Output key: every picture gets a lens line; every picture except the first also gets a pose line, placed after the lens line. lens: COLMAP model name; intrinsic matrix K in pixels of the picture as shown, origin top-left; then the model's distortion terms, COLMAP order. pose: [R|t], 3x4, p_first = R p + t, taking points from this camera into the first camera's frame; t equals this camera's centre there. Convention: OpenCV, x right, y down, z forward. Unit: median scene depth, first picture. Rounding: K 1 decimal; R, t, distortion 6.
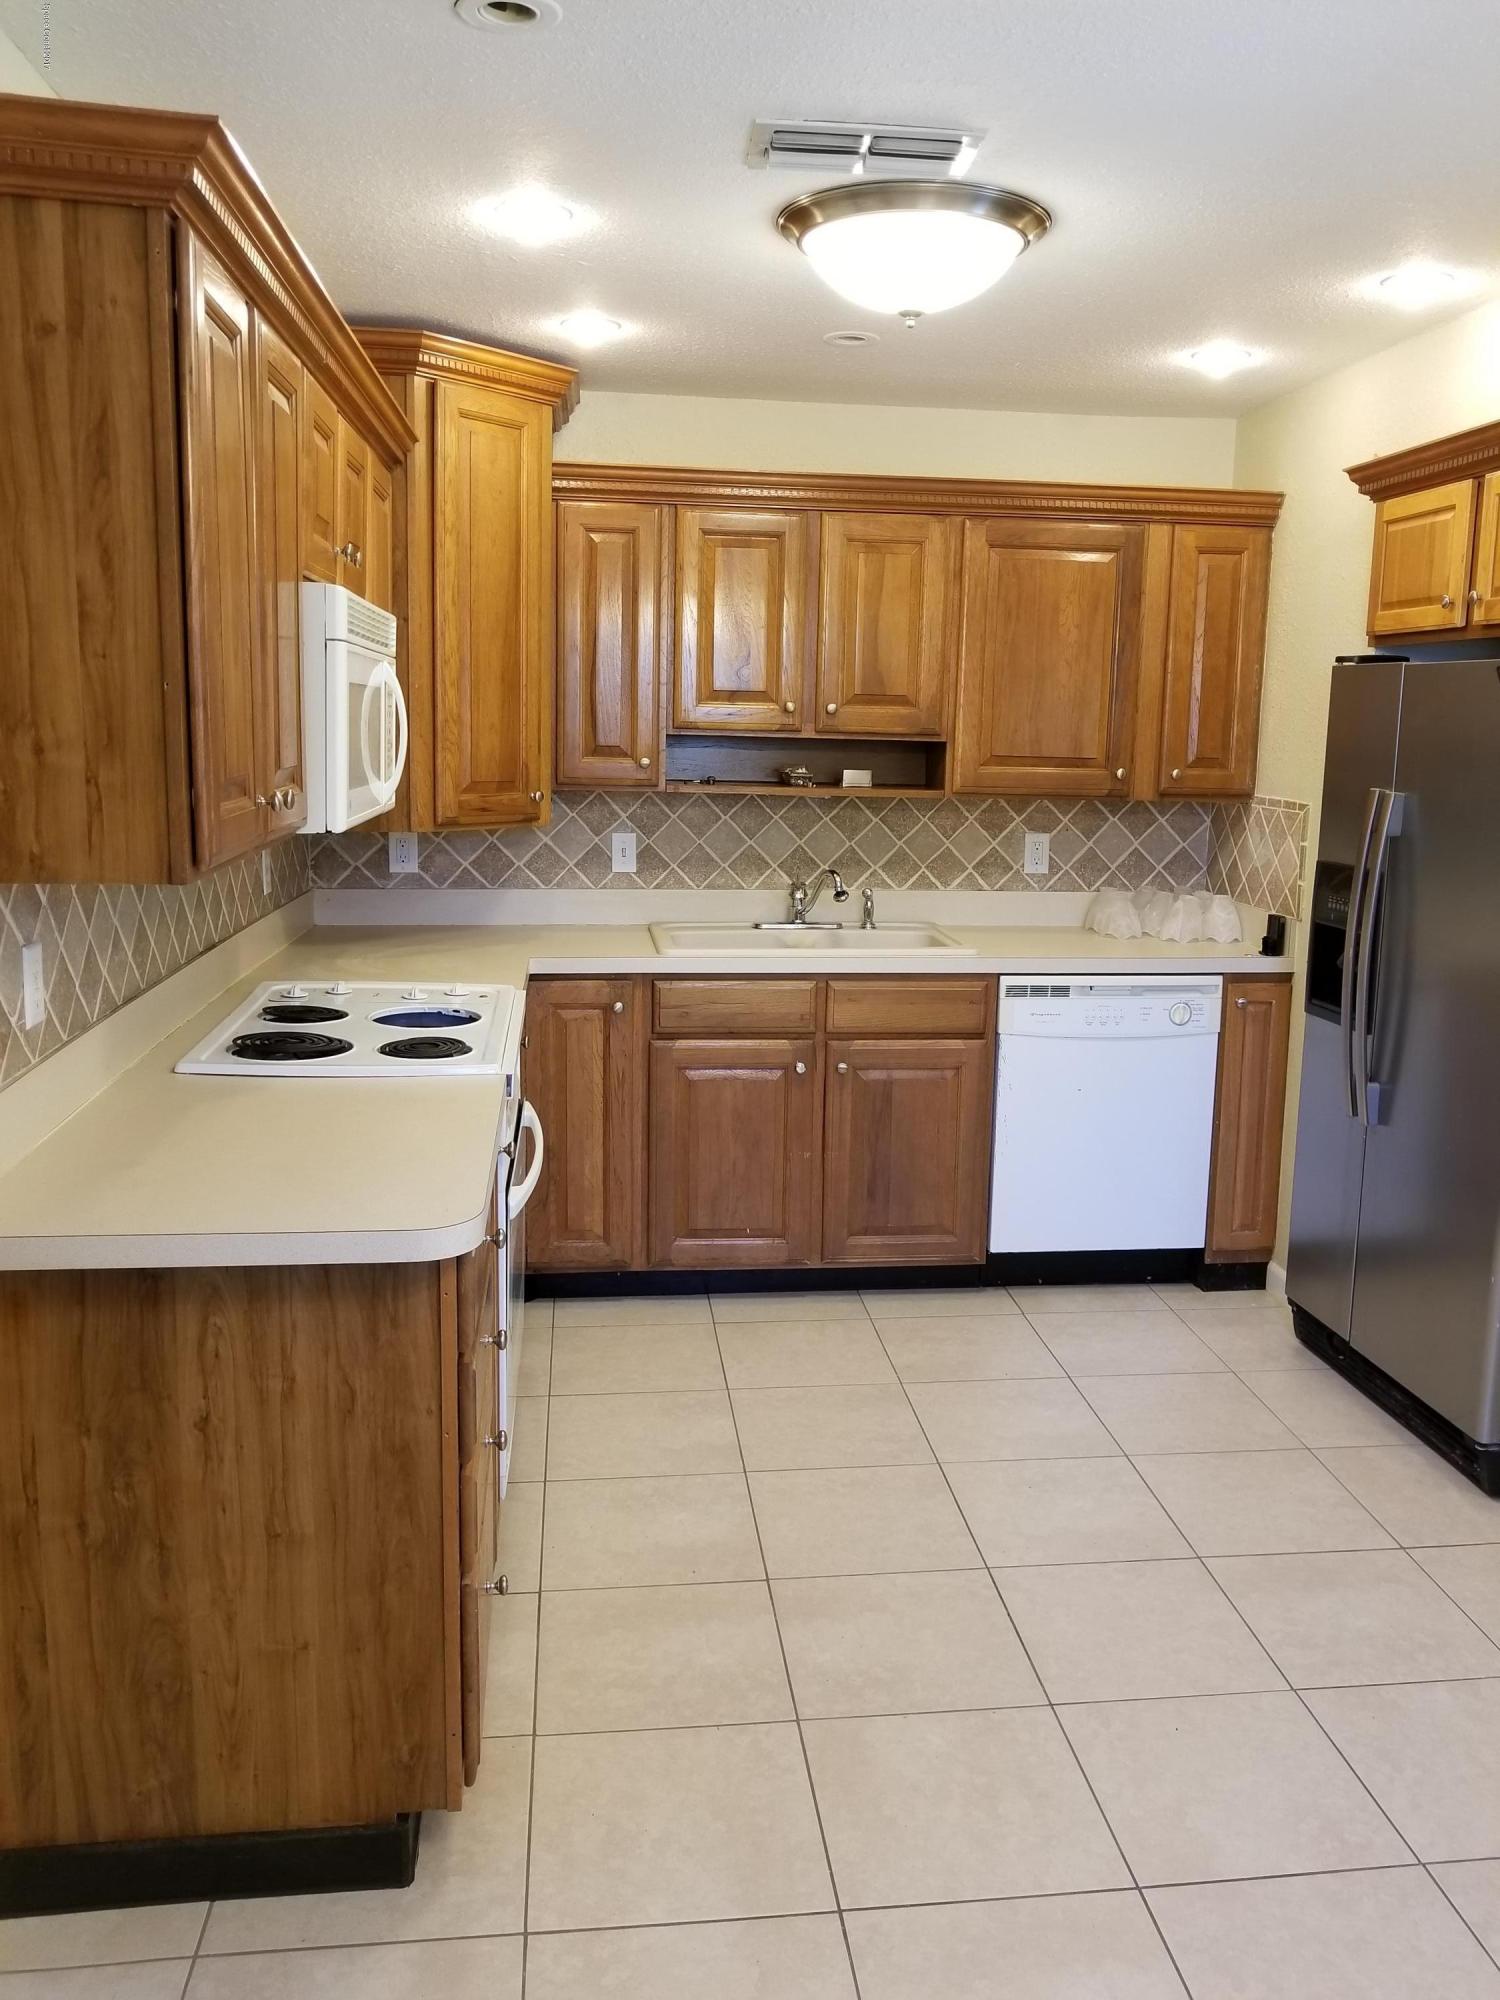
lens RADIAL K [[1592.7, 0, 750.0], [0, 1592.7, 1000.0], [0, 0, 1]] dist [0.009604, -0.040395]
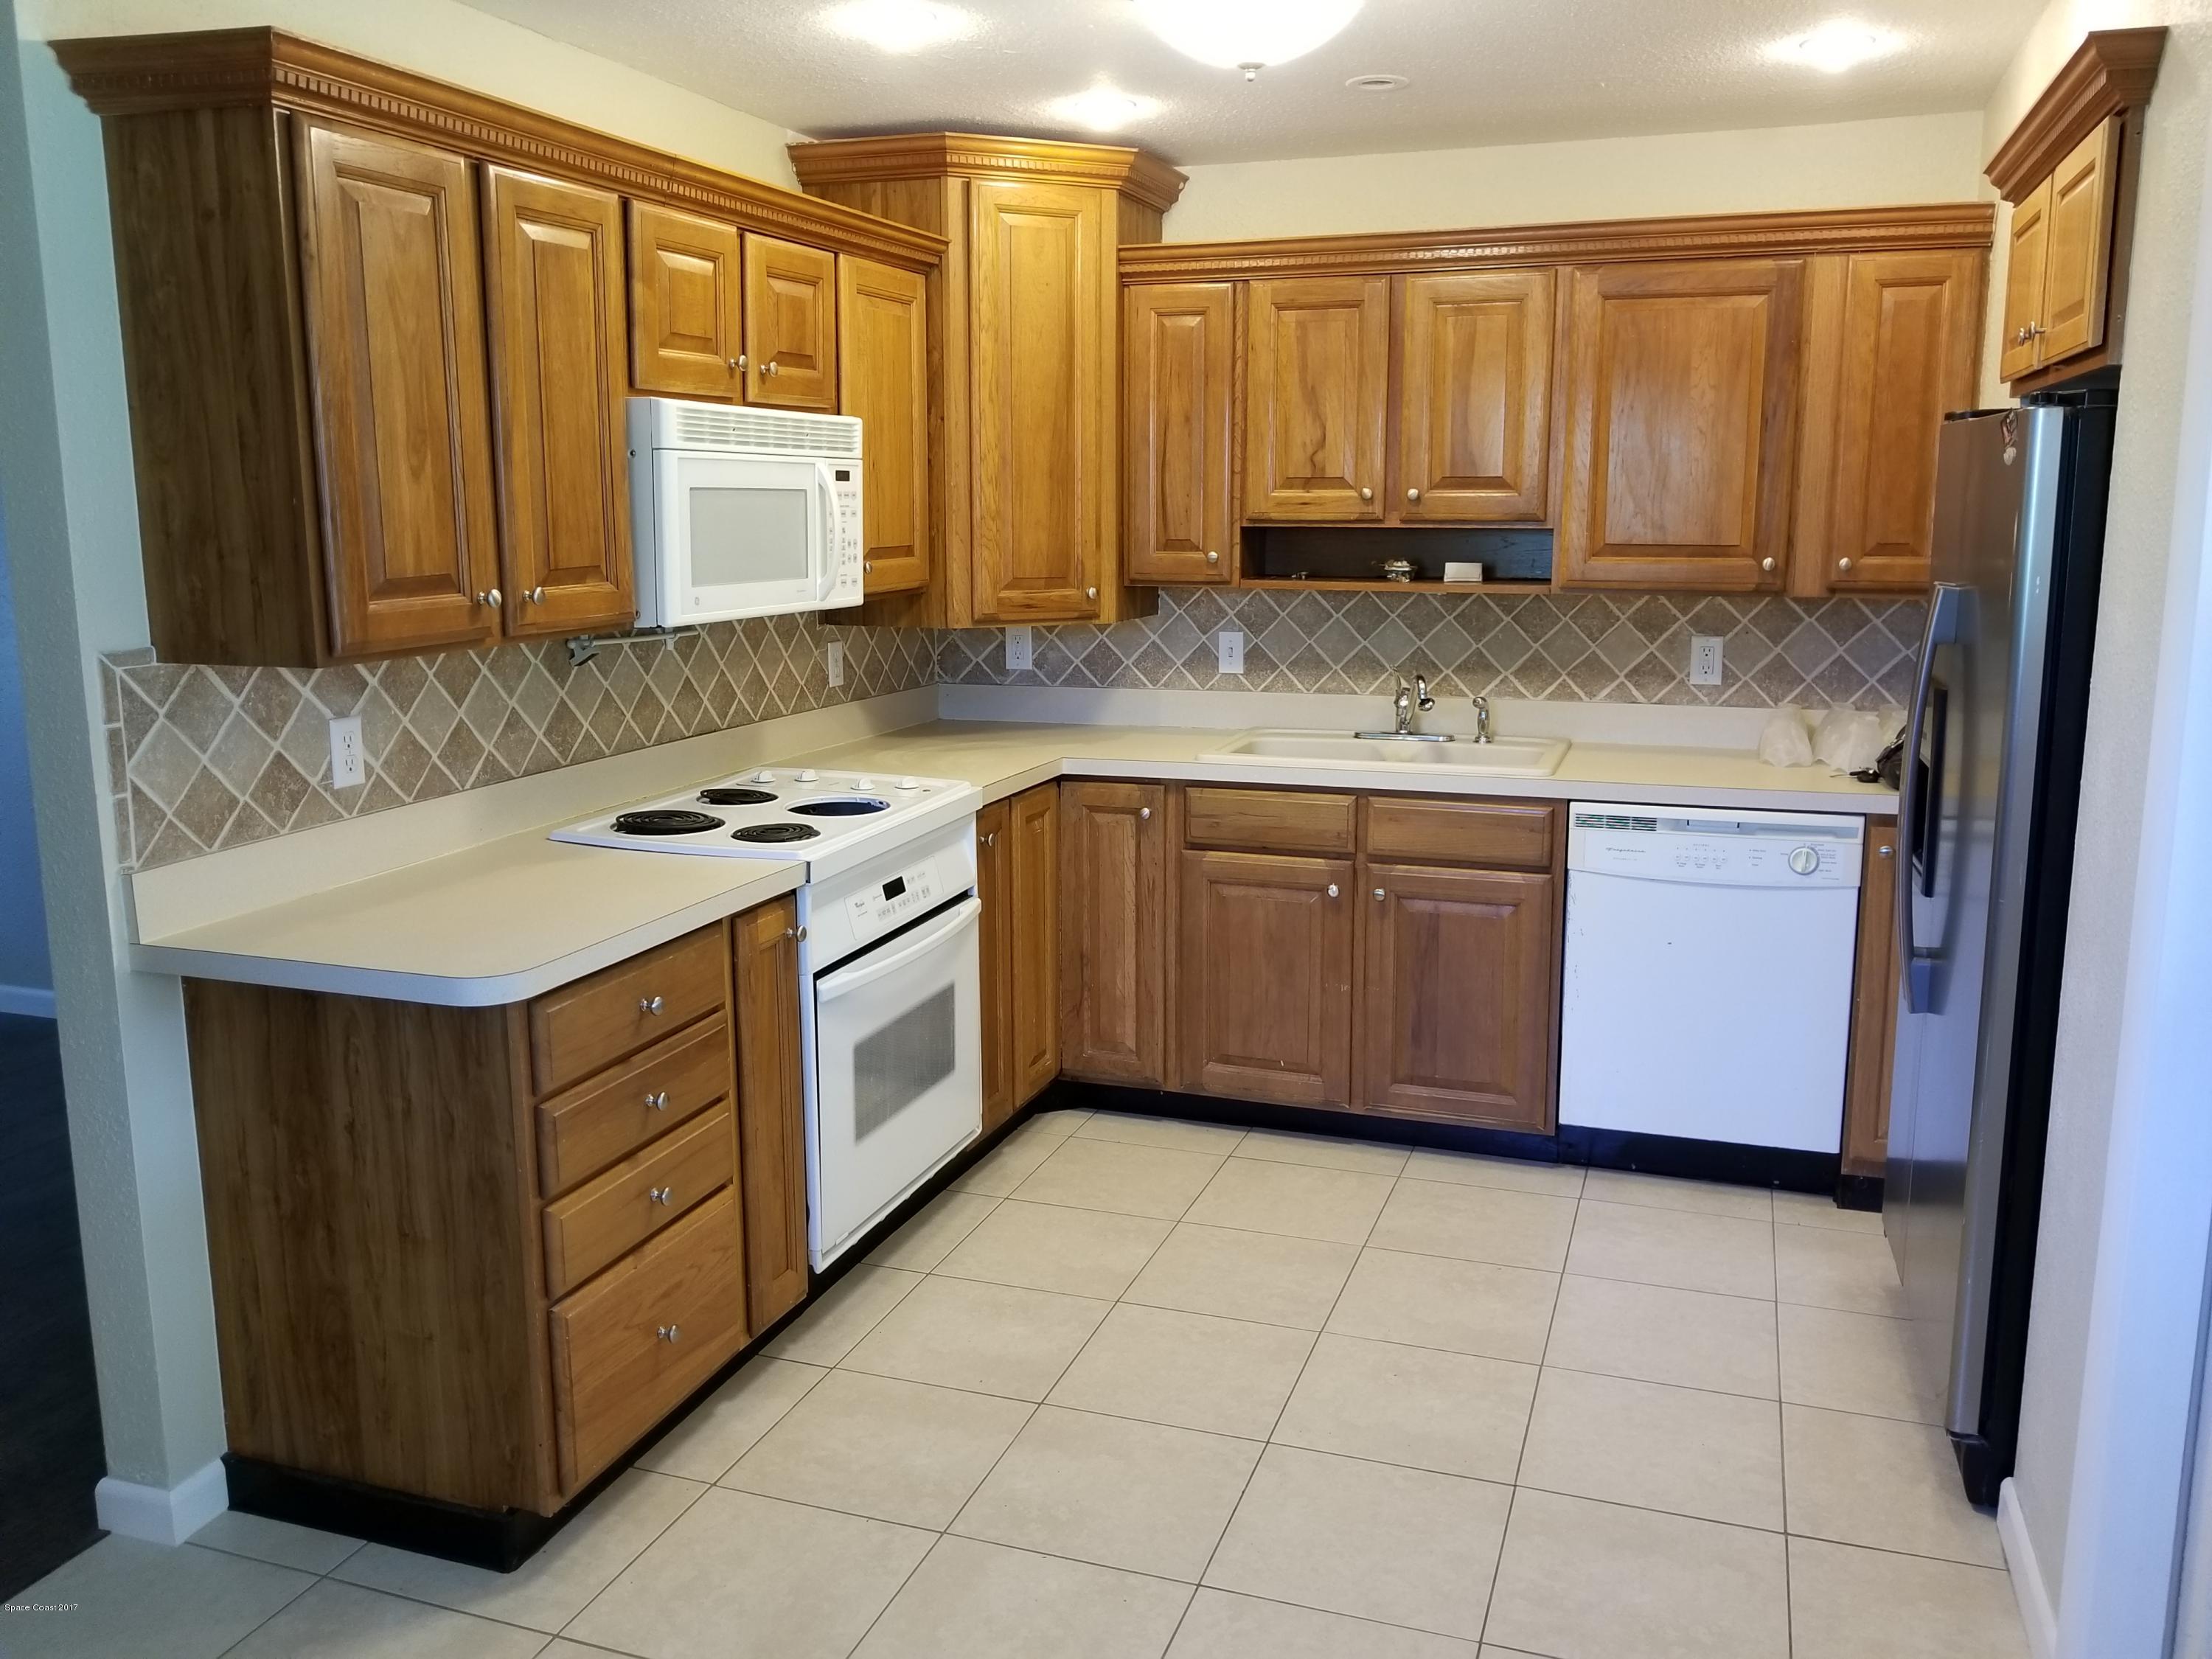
lens RADIAL K [[1761.5, 0, 1118.5], [0, 1761.5, 826.3], [0, 0, 1]] dist [0.009604, -0.040395]
pose [[0.894012, 0.057890, -0.444286, 0.363163], [-0.055578, 0.998288, 0.018239, -0.005706], [0.444582, 0.008386, 0.895699, 0.043085]]
